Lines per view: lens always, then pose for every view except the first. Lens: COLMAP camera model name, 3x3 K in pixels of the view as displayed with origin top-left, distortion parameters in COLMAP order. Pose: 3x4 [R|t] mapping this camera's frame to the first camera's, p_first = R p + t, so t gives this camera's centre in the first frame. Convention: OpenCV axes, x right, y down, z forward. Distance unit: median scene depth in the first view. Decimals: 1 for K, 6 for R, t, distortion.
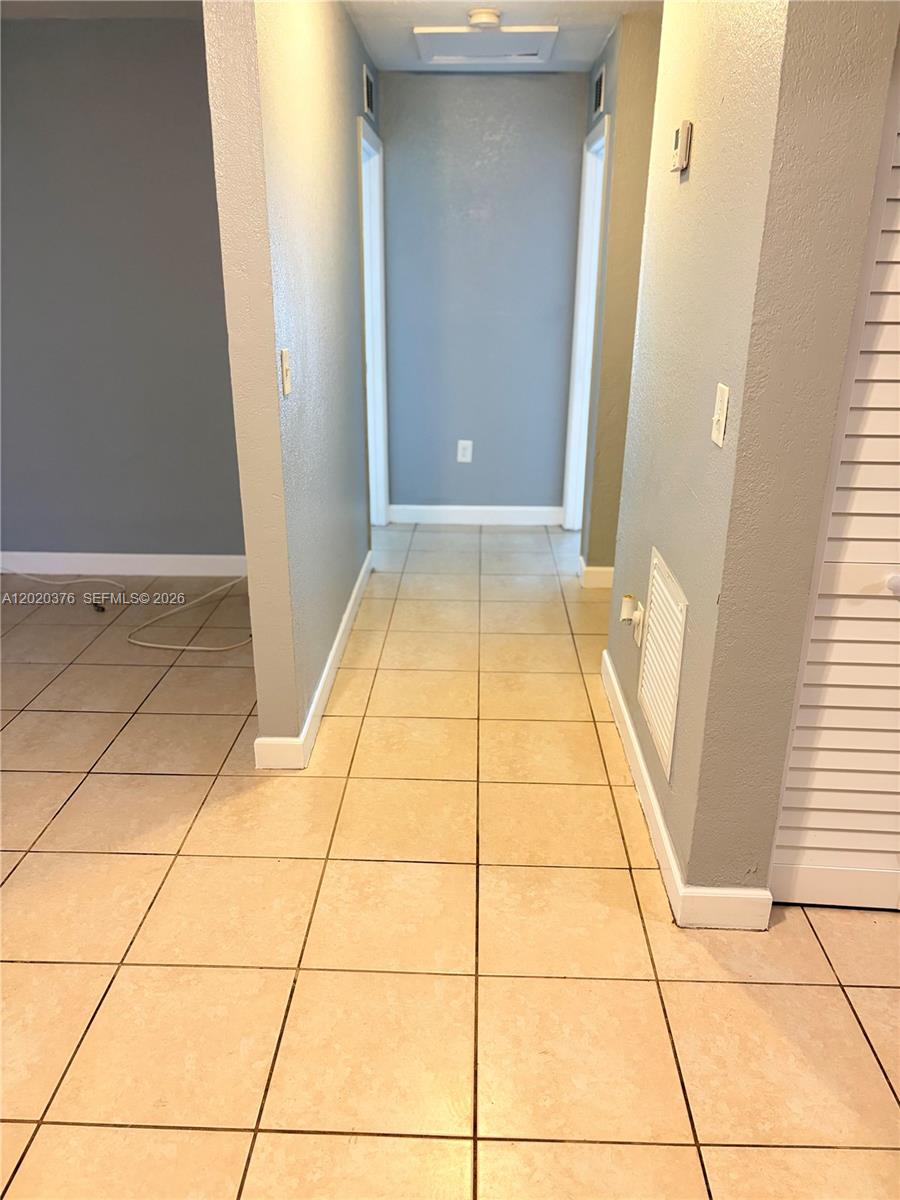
lens RADIAL K [[914.7, 0, 448.8], [0, 914.7, 600.3], [0, 0, 1]] dist [0.038231, -0.032596]
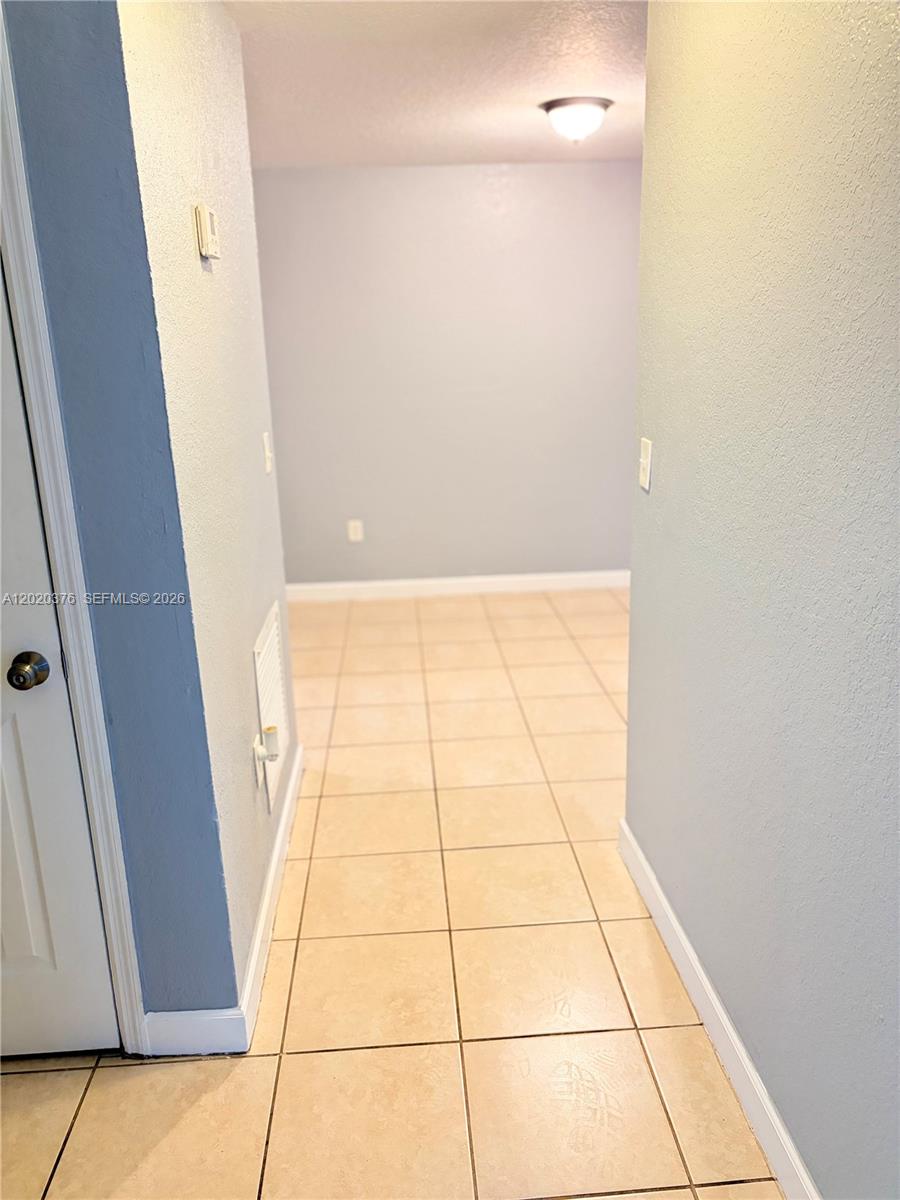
lens RADIAL K [[914.7, 0, 450.5], [0, 914.7, 600.5], [0, 0, 1]] dist [0.038231, -0.032596]
pose [[-0.995074, 0.044651, -0.088511, 0.095783], [-0.015625, 0.811029, 0.584797, -0.595164], [0.097897, 0.583299, -0.806337, 1.598022]]
